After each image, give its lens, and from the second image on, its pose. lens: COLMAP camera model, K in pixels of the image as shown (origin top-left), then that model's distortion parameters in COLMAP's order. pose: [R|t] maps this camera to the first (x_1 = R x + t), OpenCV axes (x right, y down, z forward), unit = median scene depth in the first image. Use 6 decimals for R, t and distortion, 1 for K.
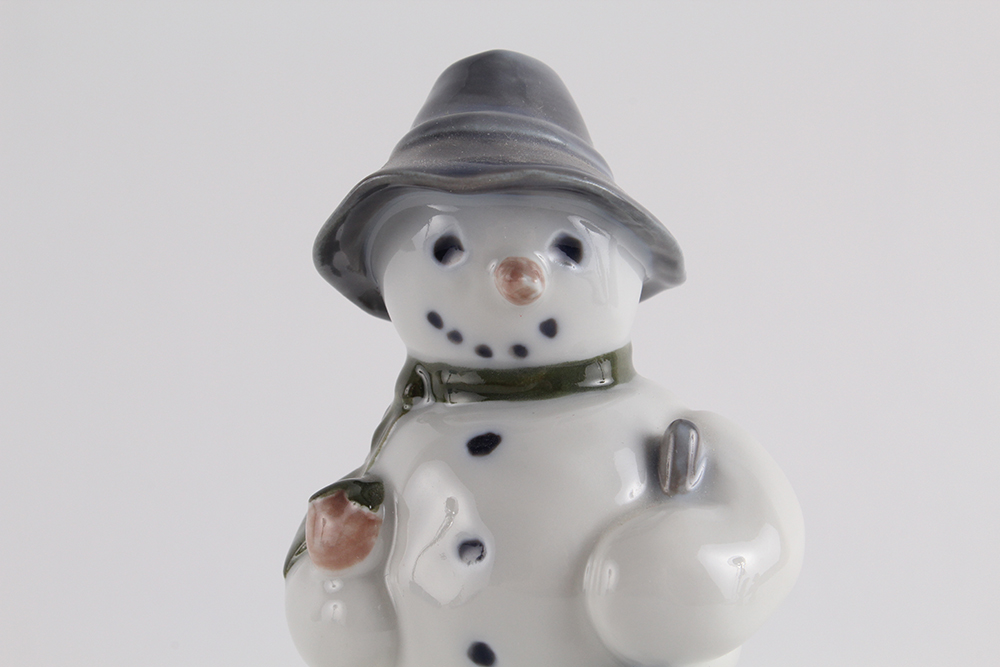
lens RADIAL K [[1675.3, 0, 508.9], [0, 1675.3, 331.8], [0, 0, 1]] dist [-0.022281, 0.000000]
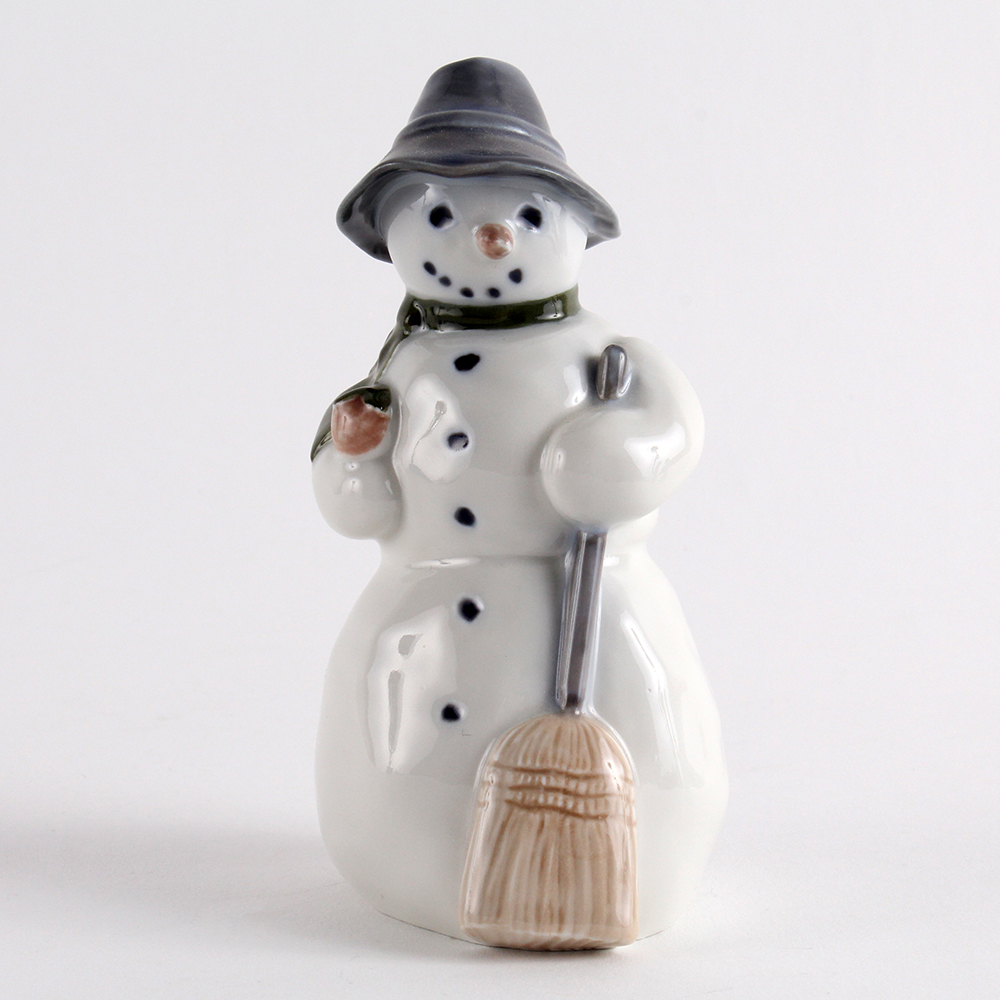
lens RADIAL K [[2818.3, 0, 498.4], [0, 2818.3, 498.5], [0, 0, 1]] dist [0.027215, 0.000000]
pose [[0.999392, 0.002259, 0.034789, -0.067585], [-0.007241, 0.989587, 0.143756, -0.148807], [-0.034102, -0.143920, 0.989002, -1.242851]]
